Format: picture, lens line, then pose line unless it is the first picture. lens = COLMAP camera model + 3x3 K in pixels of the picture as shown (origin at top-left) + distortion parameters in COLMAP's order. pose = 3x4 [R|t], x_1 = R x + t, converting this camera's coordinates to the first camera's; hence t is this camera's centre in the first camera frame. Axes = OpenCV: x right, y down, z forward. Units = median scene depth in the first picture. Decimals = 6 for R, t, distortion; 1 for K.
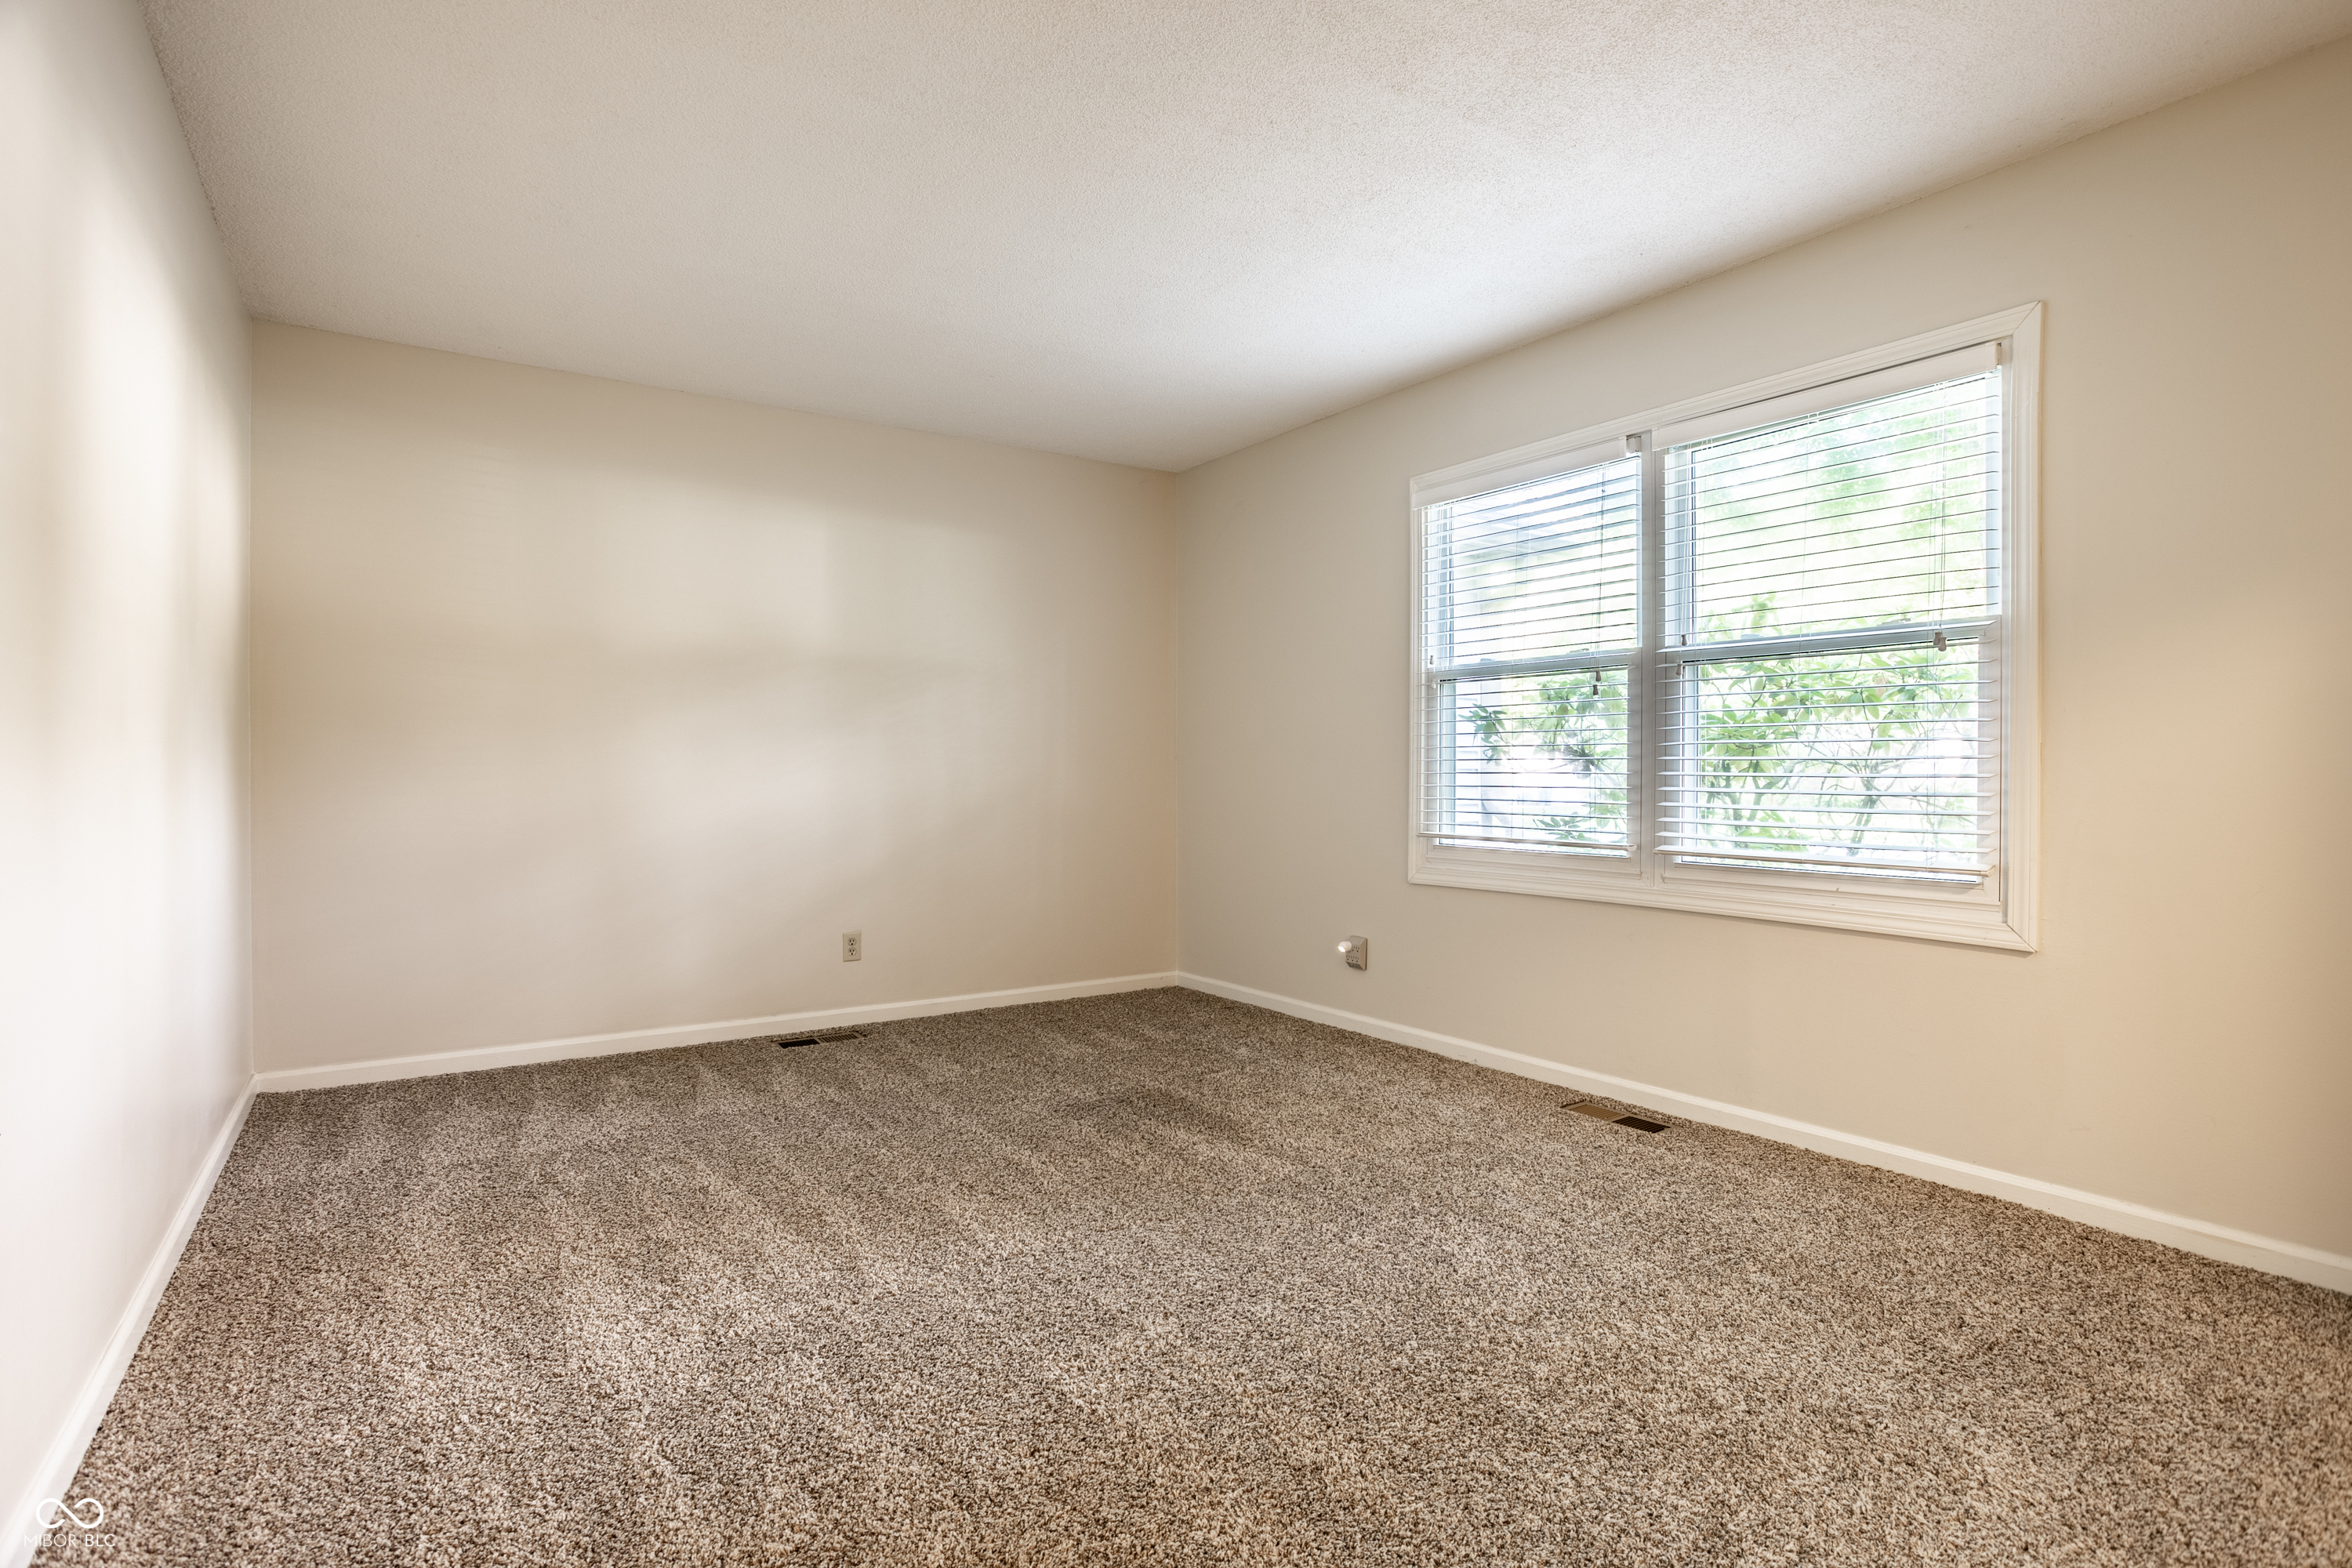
lens RADIAL K [[1163.1, 0, 1167.9], [0, 1163.1, 776.2], [0, 0, 1]] dist [-0.051900, 0.030642]
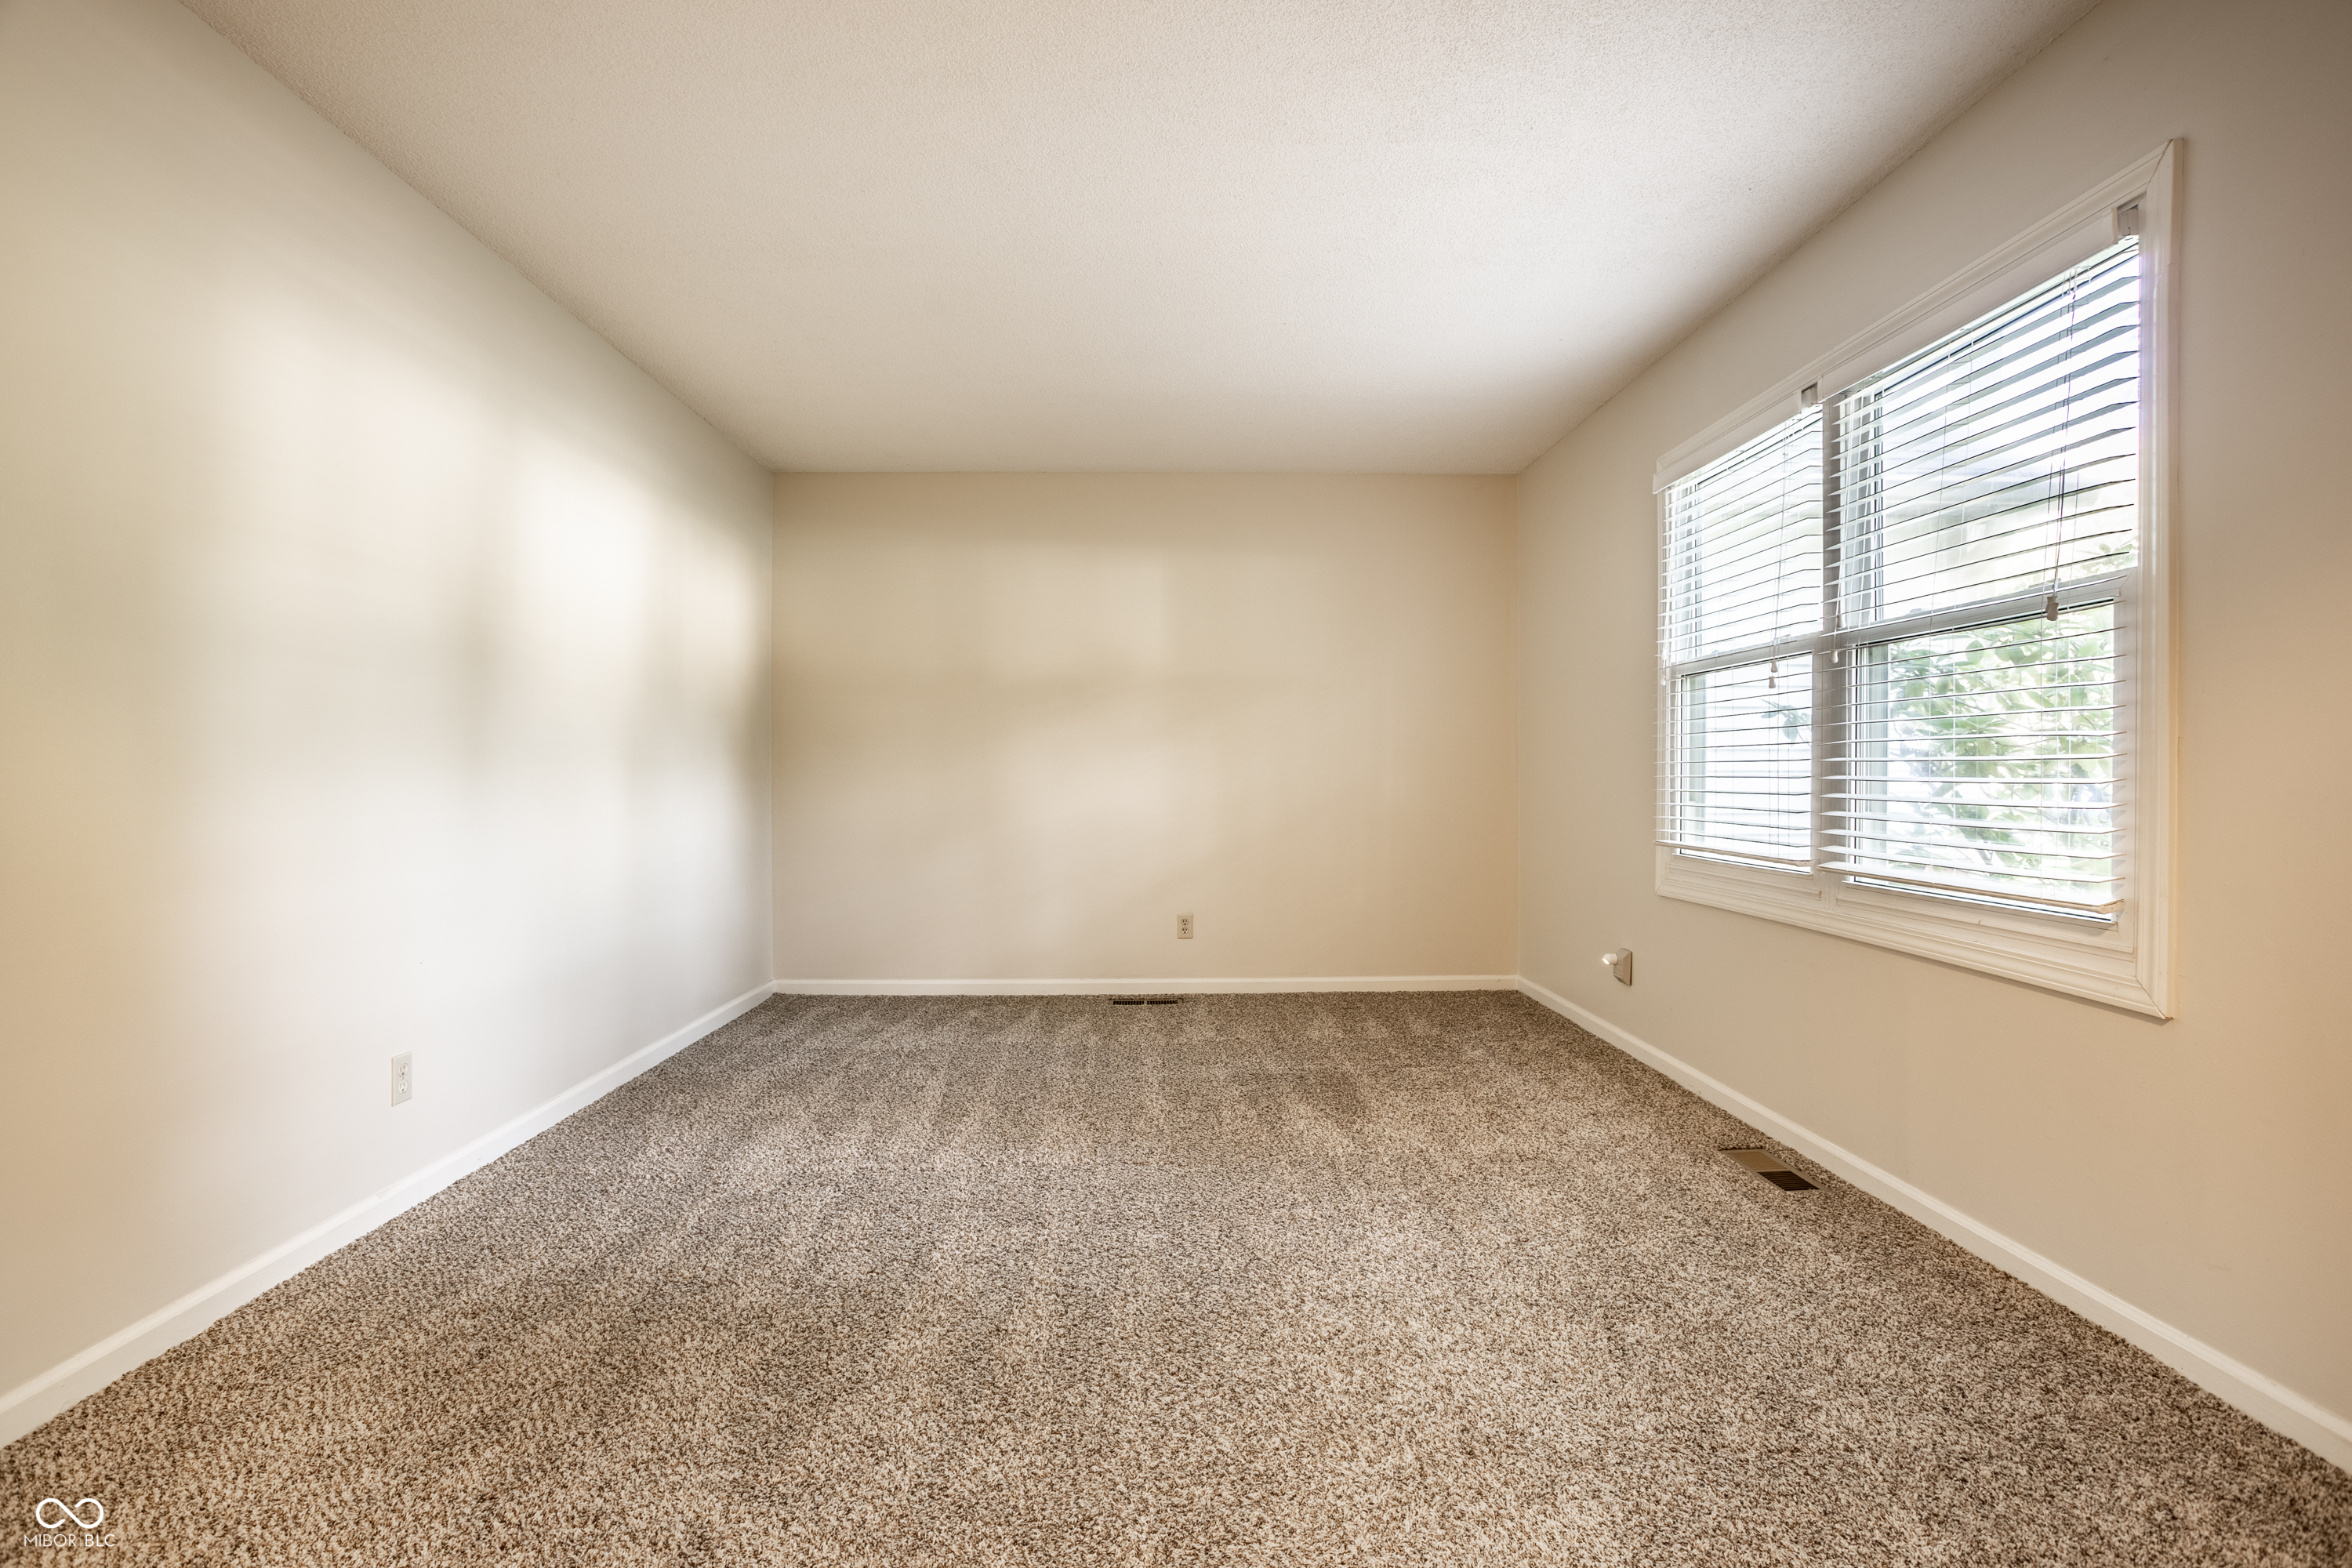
lens RADIAL K [[1163.1, 0, 1167.9], [0, 1163.1, 776.2], [0, 0, 1]] dist [-0.051900, 0.030642]
pose [[0.835308, -0.003472, -0.549771, 0.486283], [0.003840, 0.999993, -0.000481, -0.004755], [0.549769, -0.001710, 0.835315, 0.017625]]
